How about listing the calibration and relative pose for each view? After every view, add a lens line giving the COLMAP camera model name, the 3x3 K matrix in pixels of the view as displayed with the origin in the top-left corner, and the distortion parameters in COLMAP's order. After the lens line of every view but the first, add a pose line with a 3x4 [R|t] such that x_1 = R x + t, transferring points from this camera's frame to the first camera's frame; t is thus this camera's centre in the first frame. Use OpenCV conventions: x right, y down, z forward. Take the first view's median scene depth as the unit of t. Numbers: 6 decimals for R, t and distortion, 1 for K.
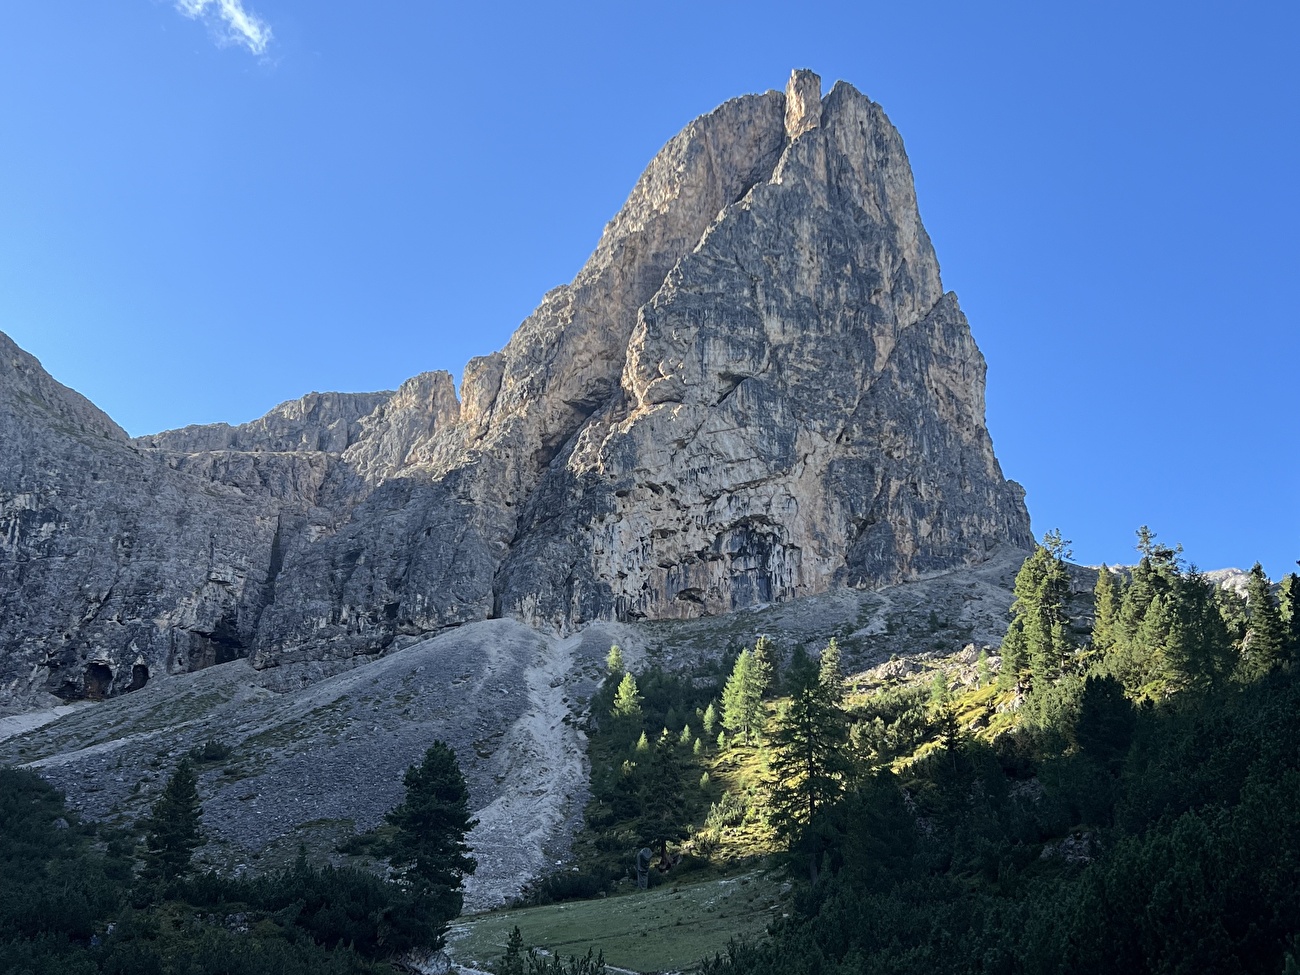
lens RADIAL K [[1581.6, 0, 649.3], [0, 1581.6, 487.9], [0, 0, 1]] dist [0.106009, 0.000000]
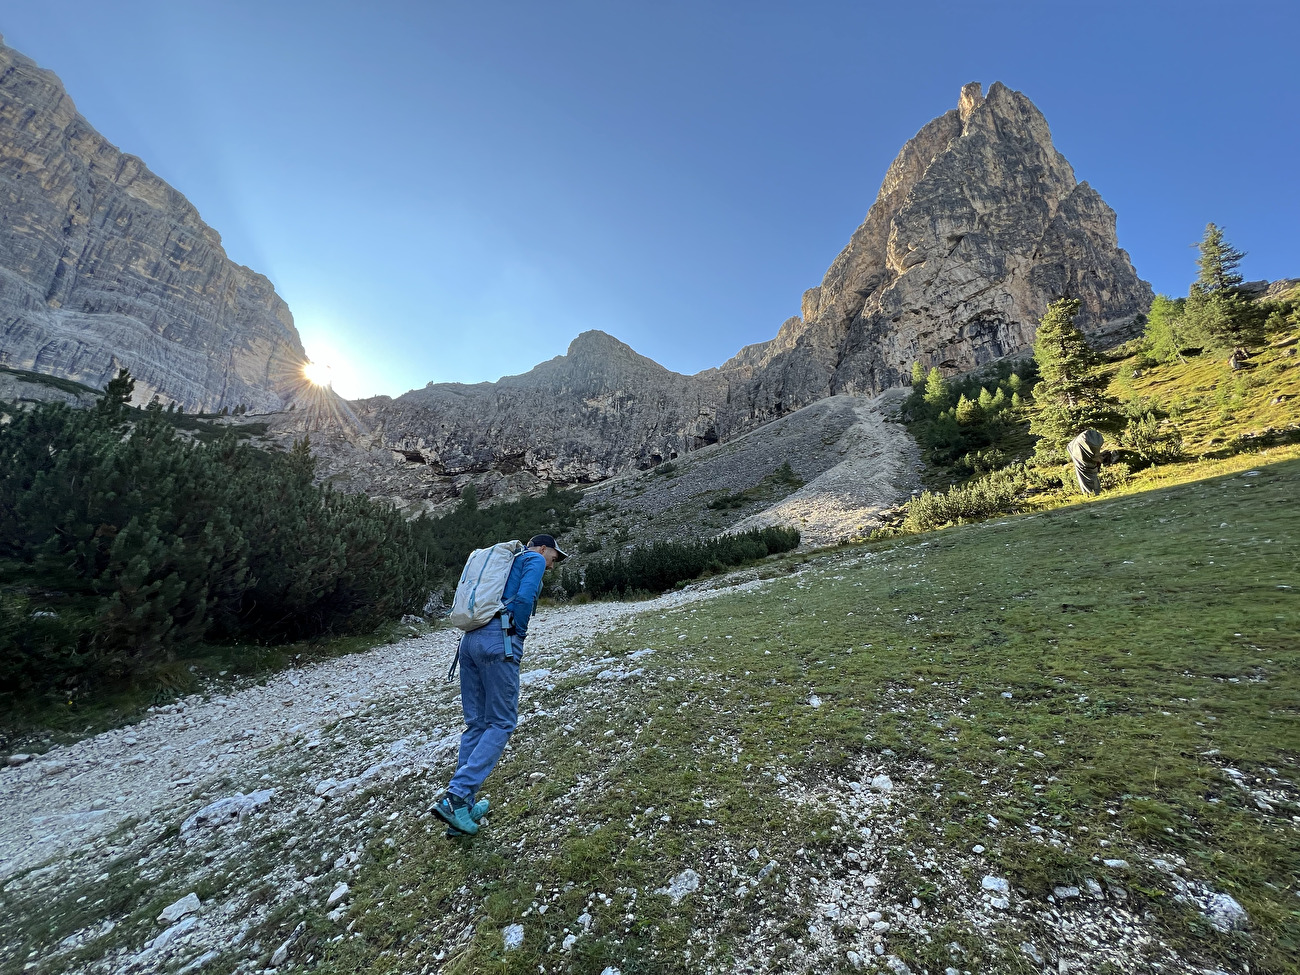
lens RADIAL K [[520.7, 0, 648.3], [0, 520.7, 491.4], [0, 0, 1]] dist [-0.003017, 0.000889]
pose [[0.887360, -0.124204, -0.444033, -0.027912], [0.185920, 0.977658, 0.098078, 0.081867], [0.421930, -0.169585, 0.890627, 0.307475]]
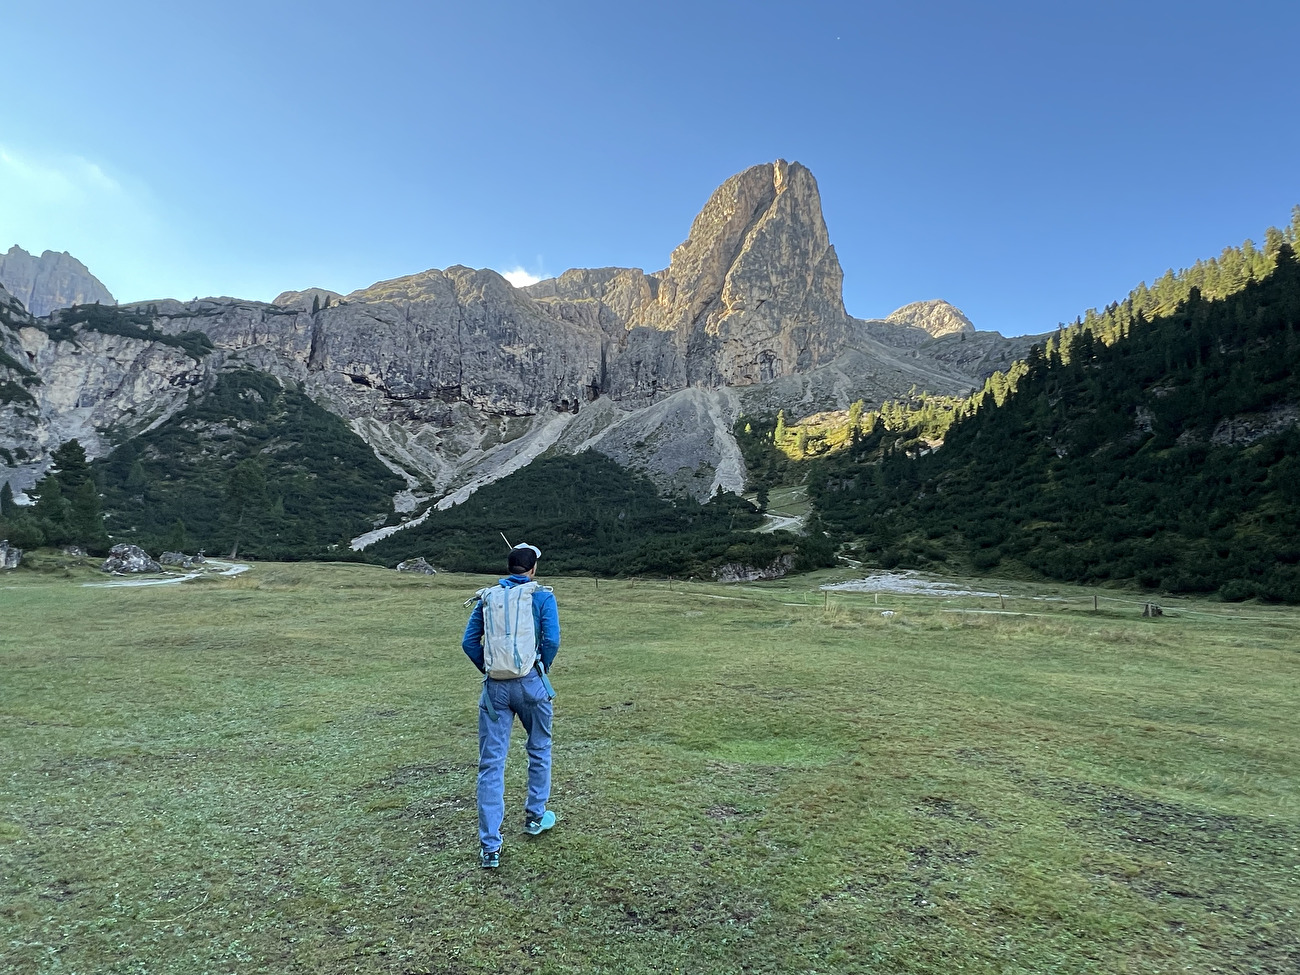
lens RADIAL K [[760.9, 0, 661.4], [0, 760.9, 494.9], [0, 0, 1]] dist [-0.001014, -0.000717]
pose [[0.999854, -0.015588, -0.007000, -0.132054], [0.017037, 0.940842, 0.338418, -0.214946], [0.001311, -0.338488, 0.940970, -0.487959]]
